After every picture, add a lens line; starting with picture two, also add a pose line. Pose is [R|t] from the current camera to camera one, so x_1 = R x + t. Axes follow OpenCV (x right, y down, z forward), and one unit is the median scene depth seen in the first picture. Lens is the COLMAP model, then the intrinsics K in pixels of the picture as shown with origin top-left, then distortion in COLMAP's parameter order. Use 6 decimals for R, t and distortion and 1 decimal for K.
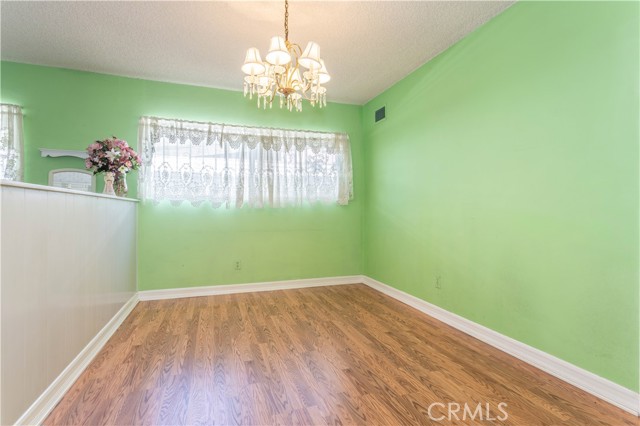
lens RADIAL K [[310.6, 0, 321.1], [0, 310.6, 209.6], [0, 0, 1]] dist [-0.016082, 0.005629]
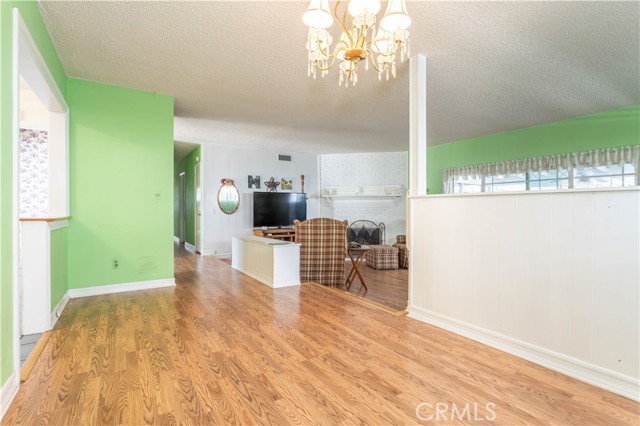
lens RADIAL K [[310.6, 0, 323.3], [0, 310.6, 214.8], [0, 0, 1]] dist [-0.016082, 0.005629]
pose [[-0.969427, 0.003160, -0.245360, 0.181812], [0.000317, 0.999932, 0.011627, 0.012631], [0.245380, 0.011193, -0.969362, 2.016425]]
